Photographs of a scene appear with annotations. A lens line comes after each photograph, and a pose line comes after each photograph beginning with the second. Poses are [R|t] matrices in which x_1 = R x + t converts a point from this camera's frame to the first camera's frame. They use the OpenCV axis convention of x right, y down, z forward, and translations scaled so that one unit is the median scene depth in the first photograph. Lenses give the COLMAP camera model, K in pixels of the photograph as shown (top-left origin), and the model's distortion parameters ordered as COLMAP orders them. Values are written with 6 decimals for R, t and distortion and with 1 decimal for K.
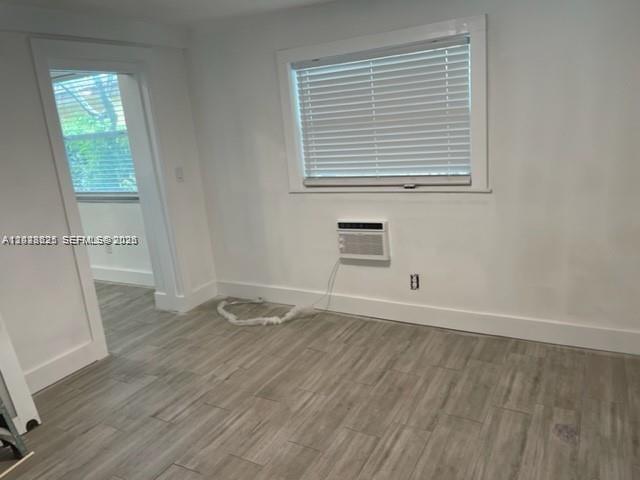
lens RADIAL K [[492.6, 0, 320.0], [0, 492.6, 240.0], [0, 0, 1]] dist [-0.004303, -0.002574]
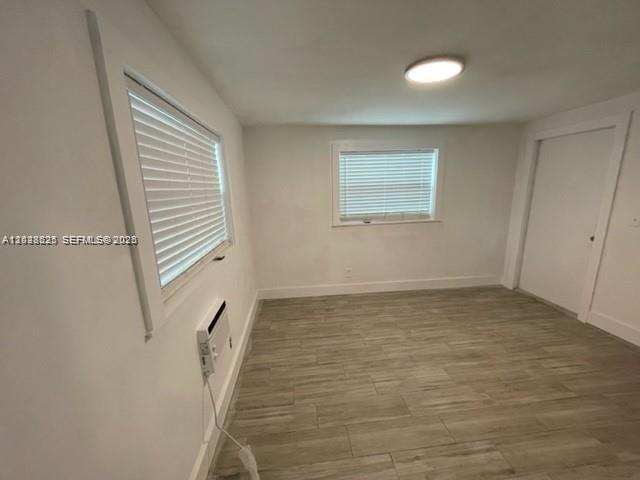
lens RADIAL K [[258.5, 0, 319.7], [0, 258.5, 241.7], [0, 0, 1]] dist [-0.002496, -0.000084]
pose [[-0.577088, -0.070612, 0.813624, -0.491131], [0.265386, 0.925973, 0.268596, -0.289439], [-0.772360, 0.370928, -0.515629, 1.374272]]
